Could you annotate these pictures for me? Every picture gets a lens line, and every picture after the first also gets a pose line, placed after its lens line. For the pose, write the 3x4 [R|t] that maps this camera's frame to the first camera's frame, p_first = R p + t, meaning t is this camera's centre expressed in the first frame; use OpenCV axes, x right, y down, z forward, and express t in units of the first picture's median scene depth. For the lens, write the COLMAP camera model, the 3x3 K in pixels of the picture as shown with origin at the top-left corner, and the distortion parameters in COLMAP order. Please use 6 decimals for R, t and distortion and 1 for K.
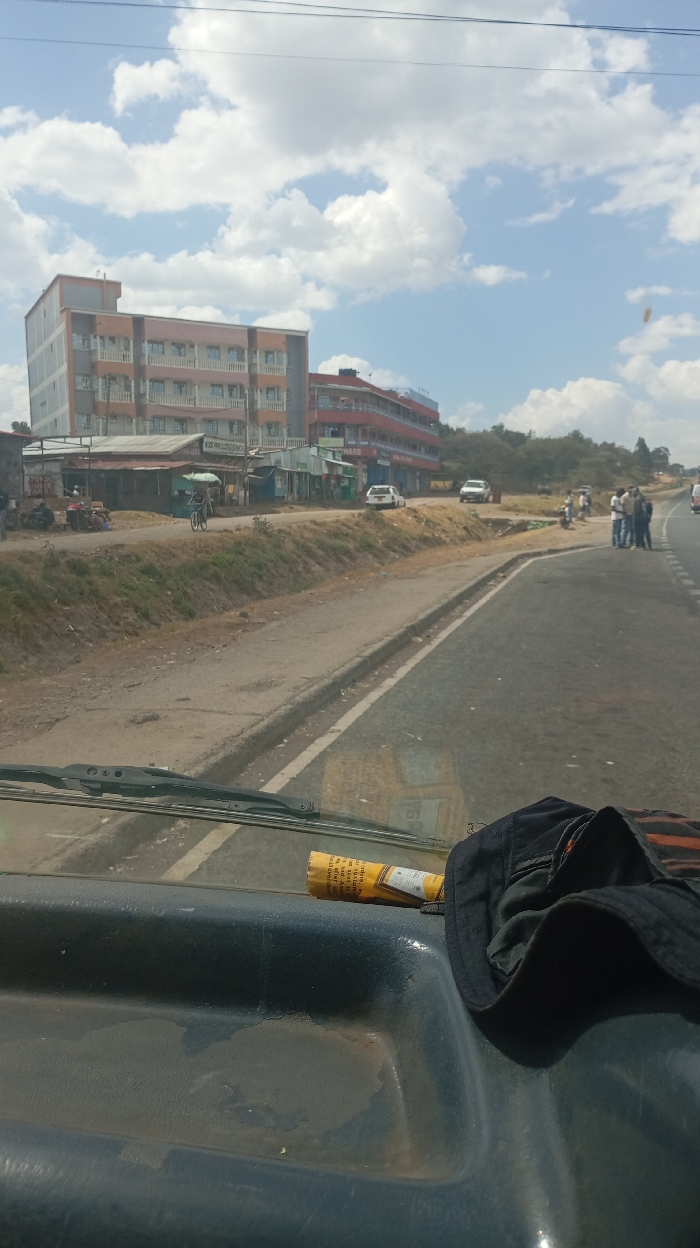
lens RADIAL K [[1093.3, 0, 356.0], [0, 1093.3, 630.8], [0, 0, 1]] dist [0.007504, 0.005863]
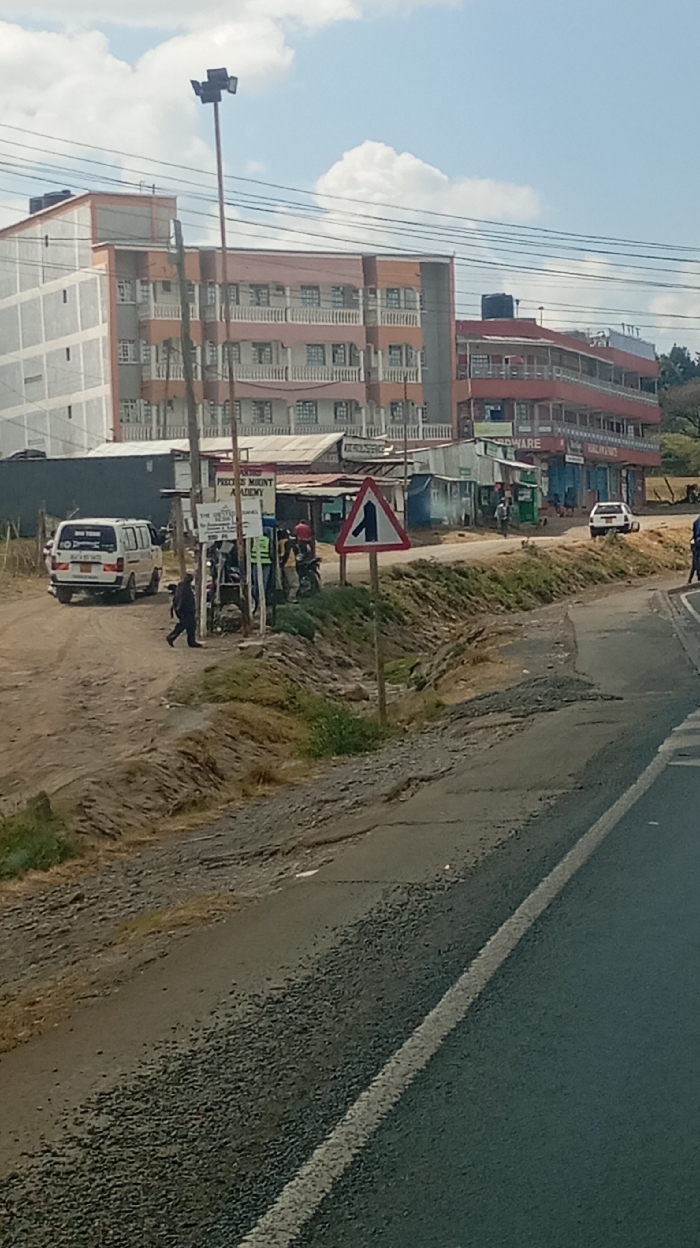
lens RADIAL K [[3198.7, 0, 348.5], [0, 3198.7, 620.8], [0, 0, 1]] dist [0.105578, 0.000000]
pose [[0.999799, -0.019373, -0.005179, -0.100128], [0.018841, 0.995920, -0.088247, 0.095666], [0.006868, 0.088132, 0.996085, -0.815208]]
